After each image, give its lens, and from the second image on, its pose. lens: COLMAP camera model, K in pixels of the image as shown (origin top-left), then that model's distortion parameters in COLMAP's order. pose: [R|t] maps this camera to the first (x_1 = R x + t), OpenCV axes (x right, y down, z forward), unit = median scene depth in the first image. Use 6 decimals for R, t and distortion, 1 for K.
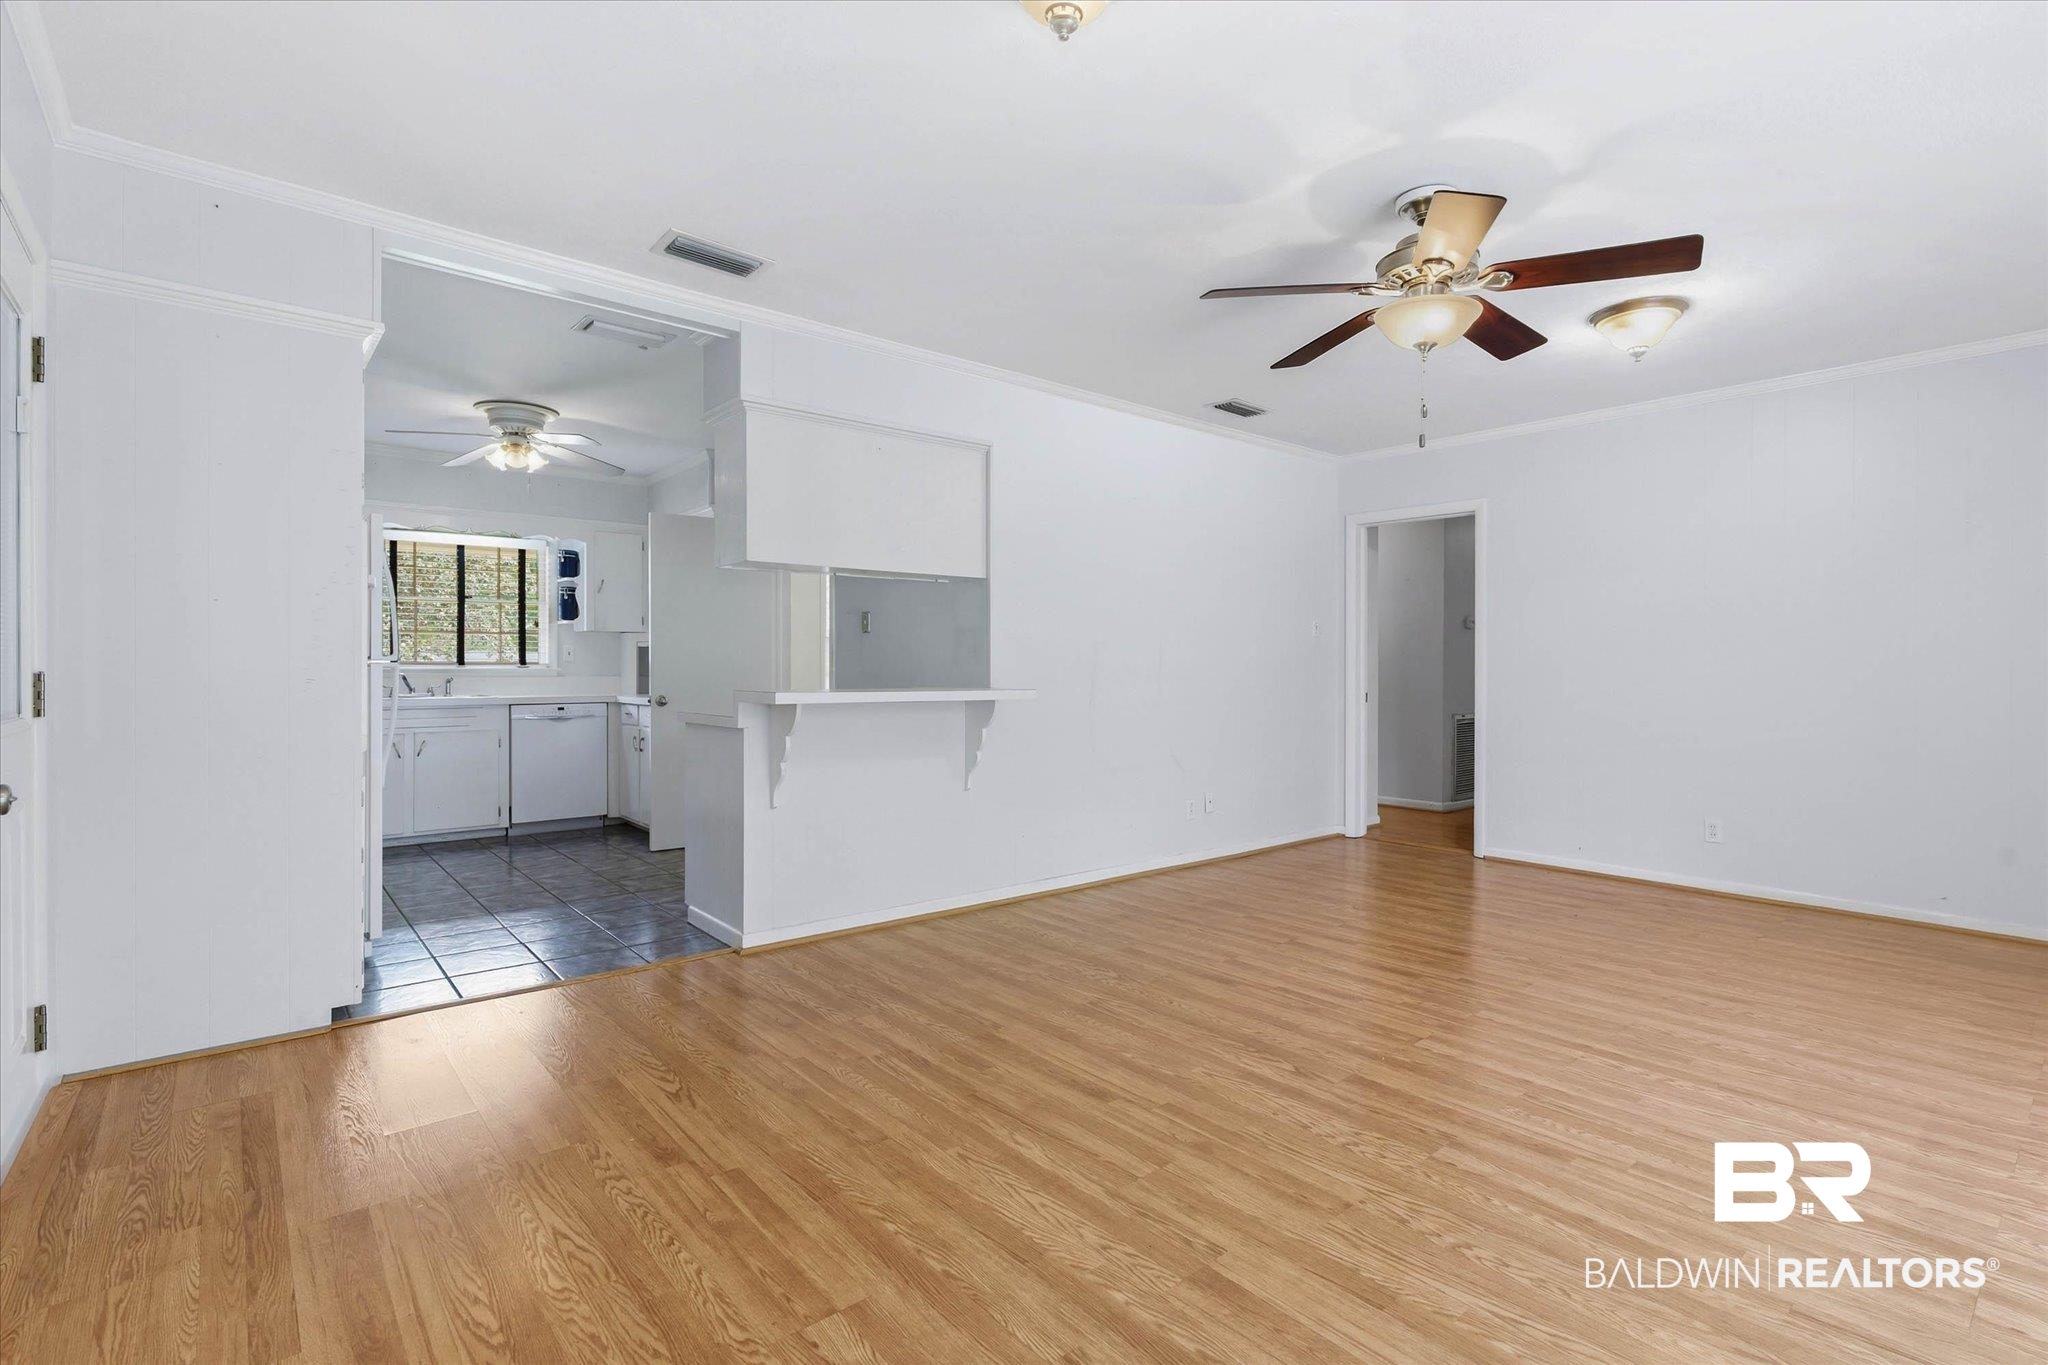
lens RADIAL K [[952.6, 0, 1015.3], [0, 952.6, 673.7], [0, 0, 1]] dist [-0.002752, 0.000473]
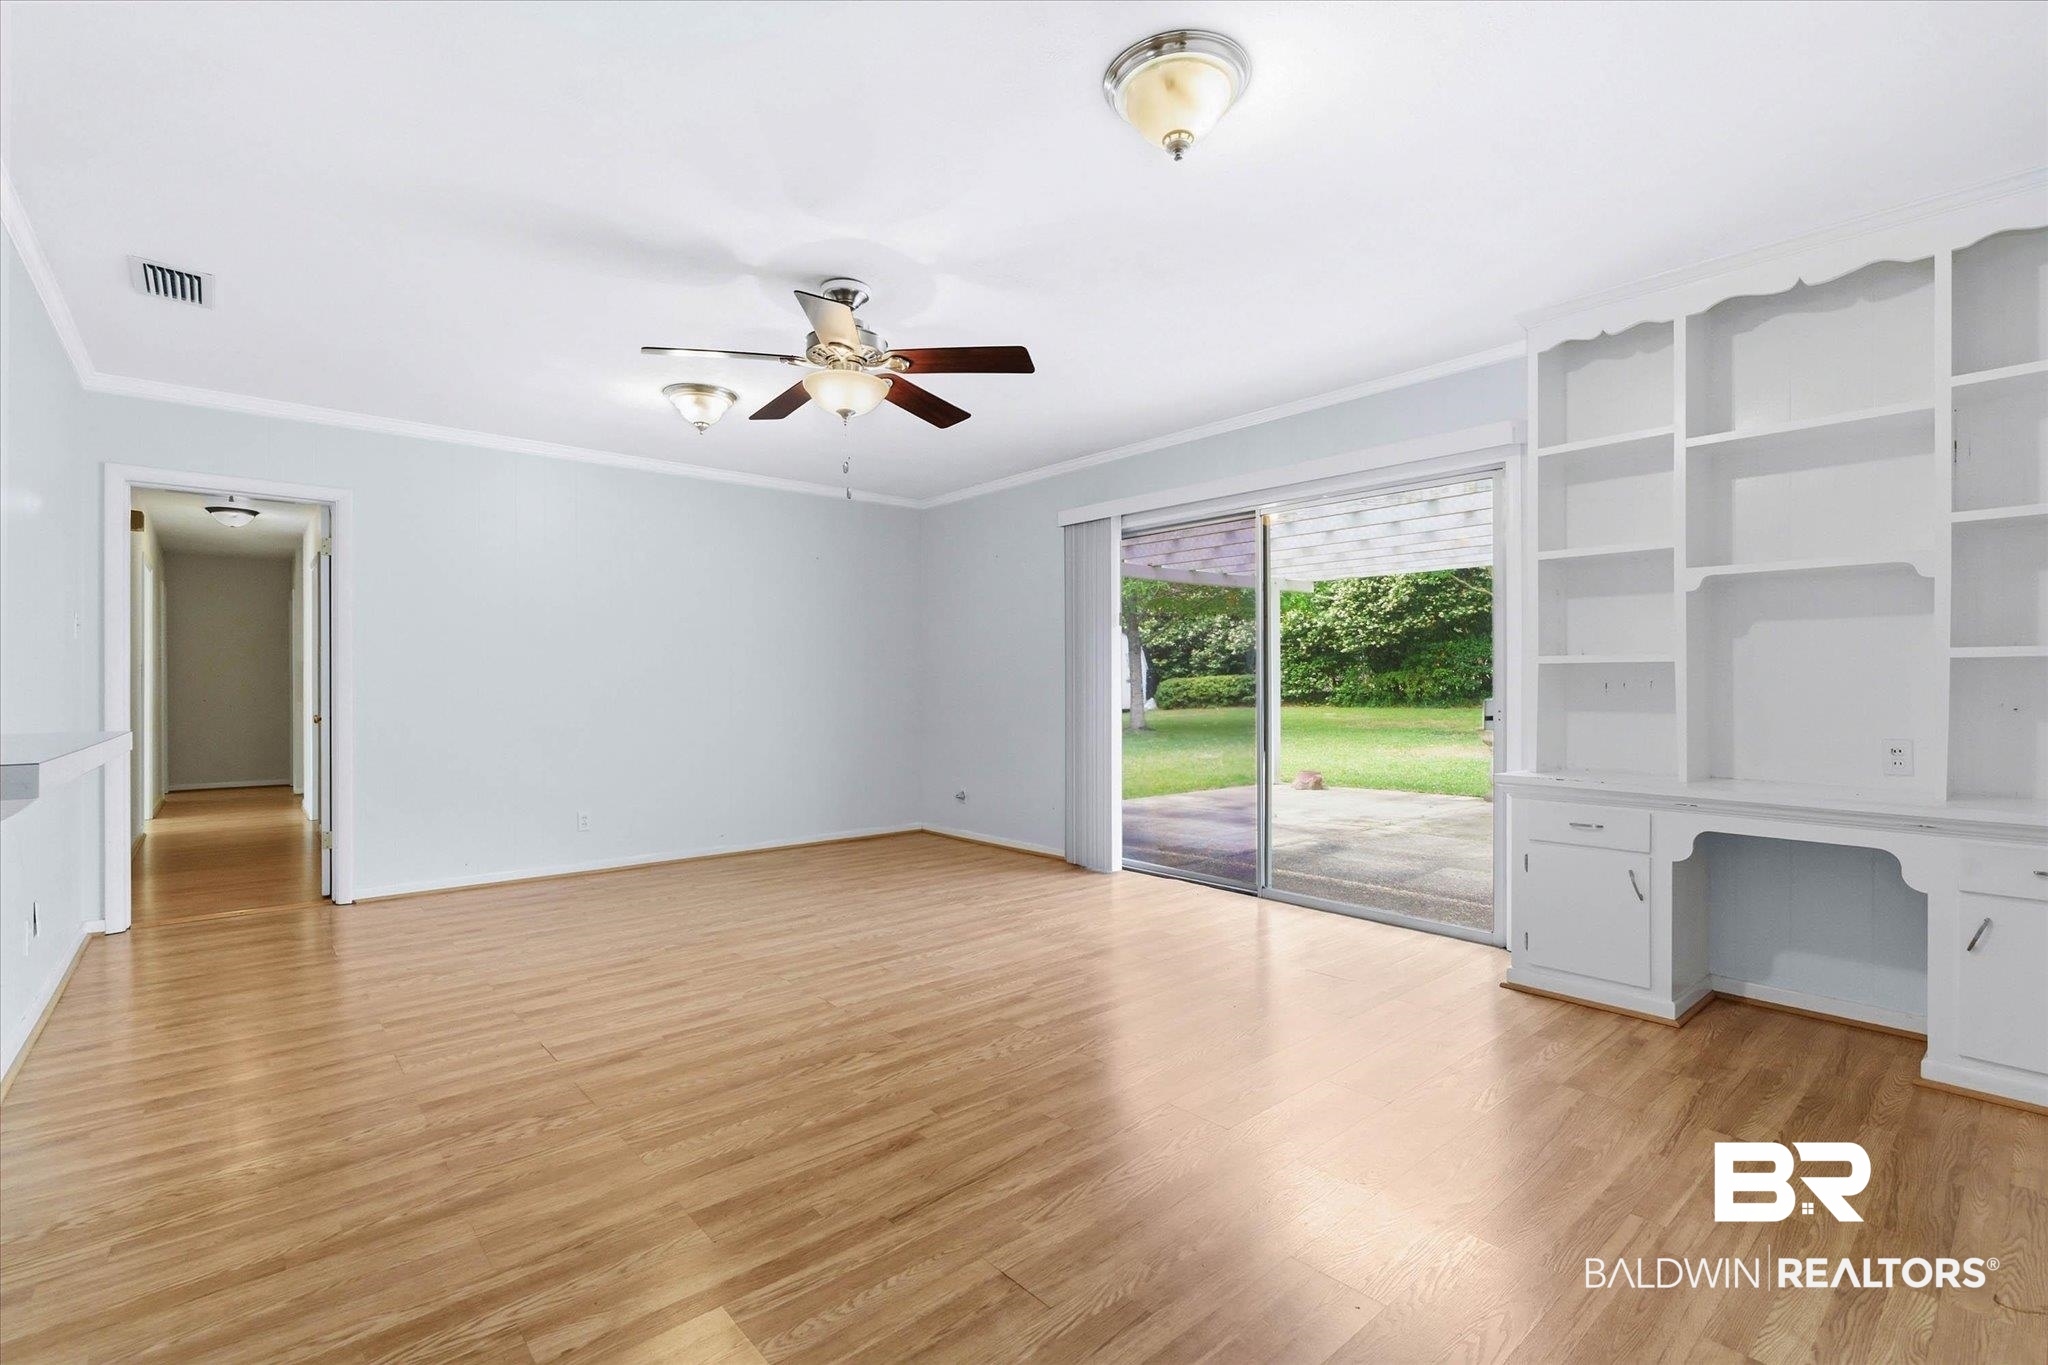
lens RADIAL K [[932.9, 0, 1029.9], [0, 932.9, 679.4], [0, 0, 1]] dist [-0.005408, 0.000641]
pose [[-0.024506, 0.001129, 0.999699, -0.713295], [0.007824, 0.999969, -0.000937, -0.008315], [-0.999669, 0.007798, -0.024514, 0.772498]]
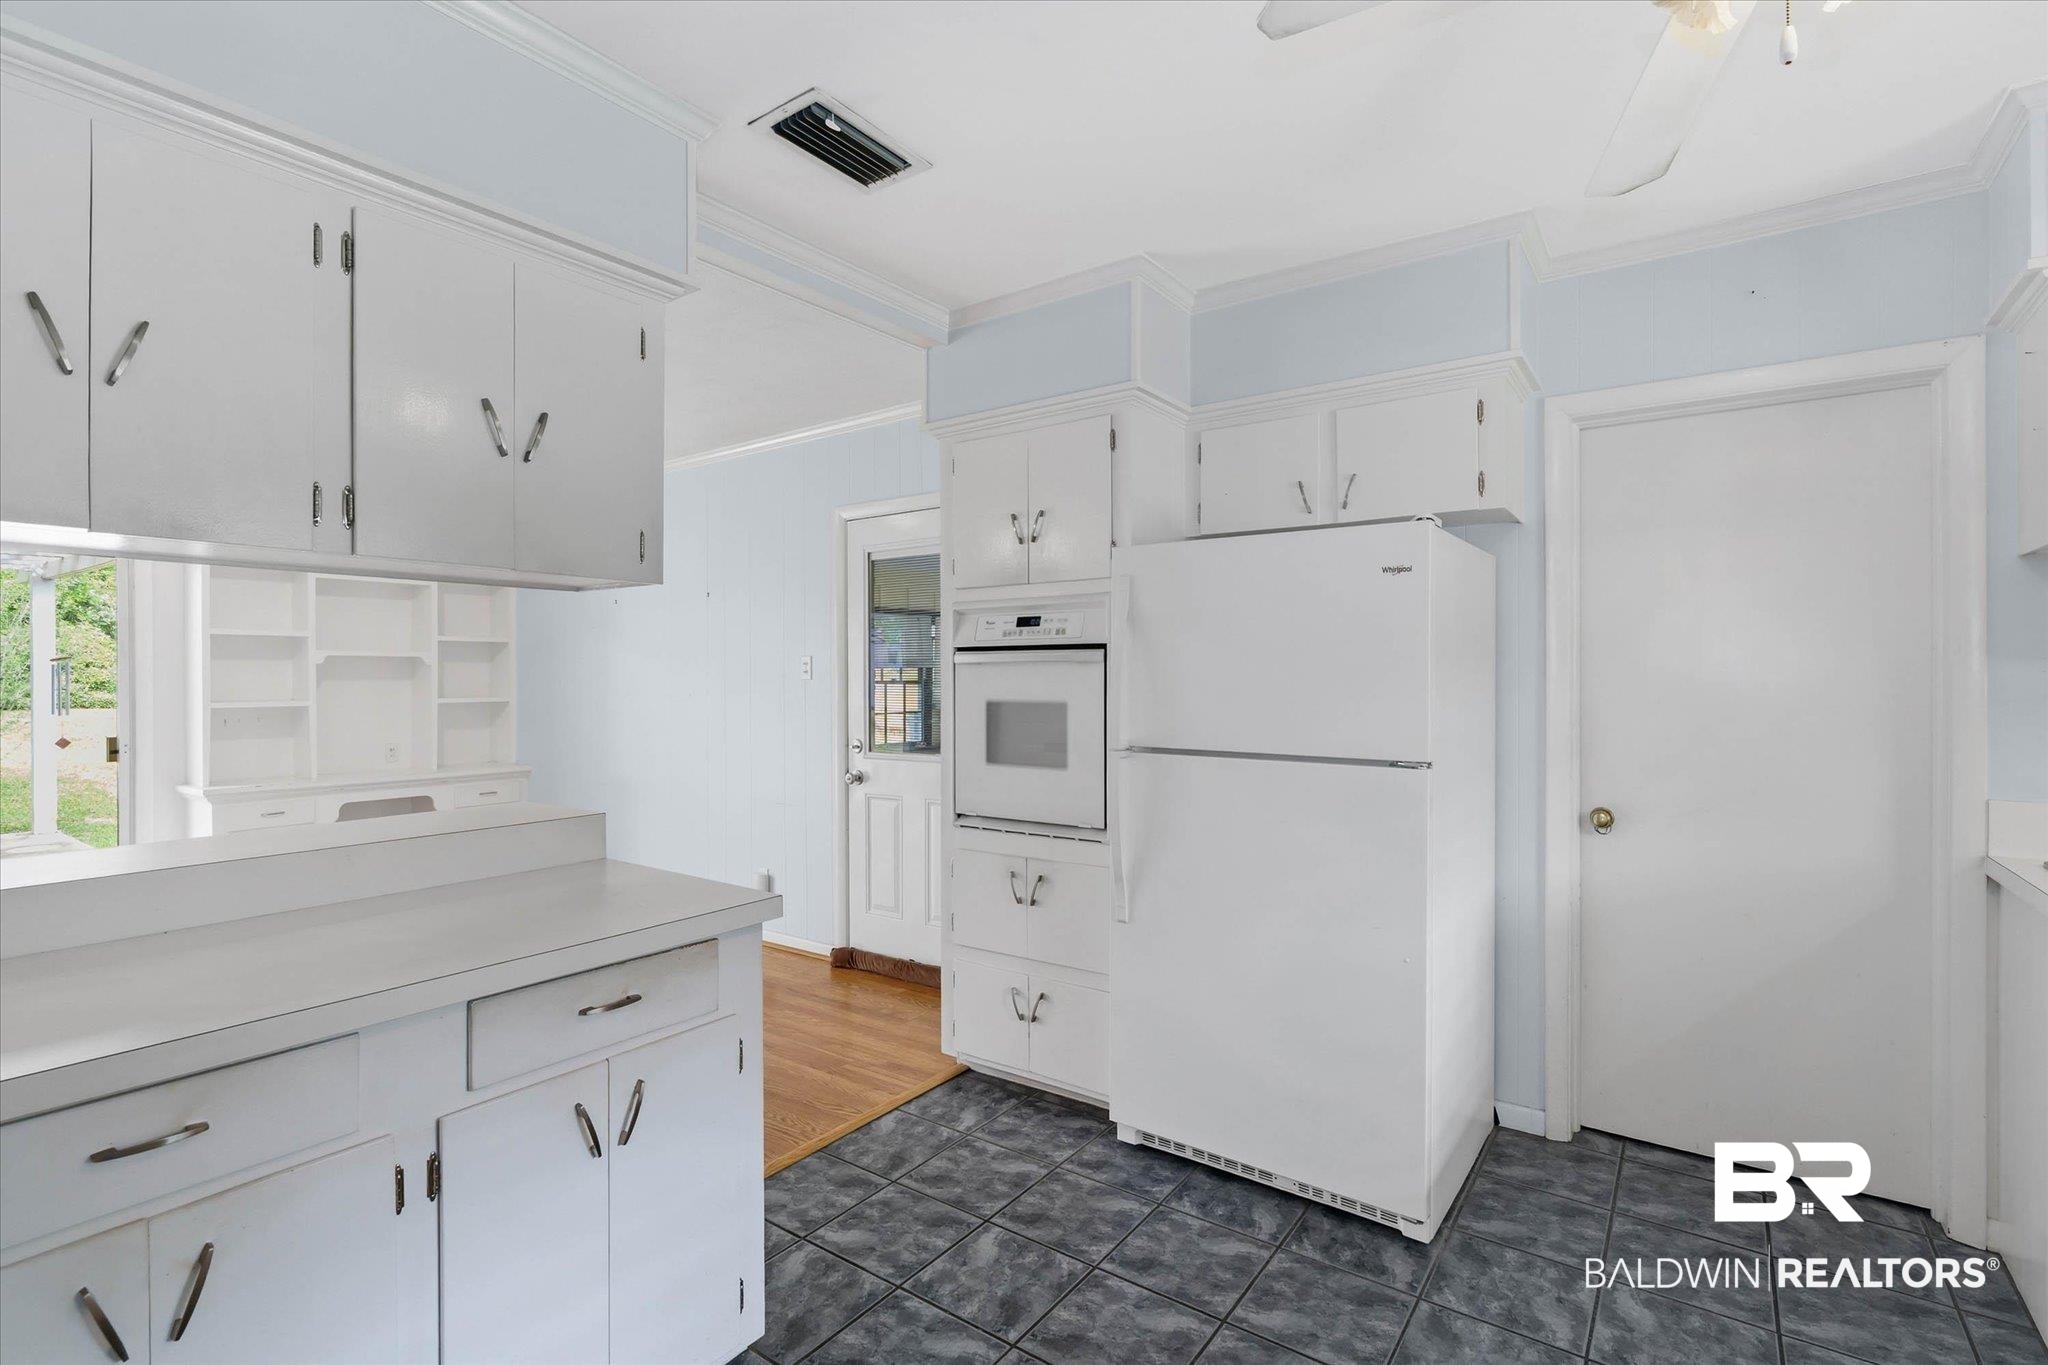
lens RADIAL K [[932.9, 0, 1029.9], [0, 932.9, 679.4], [0, 0, 1]] dist [-0.005408, 0.000641]
pose [[-0.967622, 0.001790, -0.252399, -0.537512], [0.000255, 0.999981, 0.006114, -0.086417], [0.252405, 0.005852, -0.967604, 2.087118]]
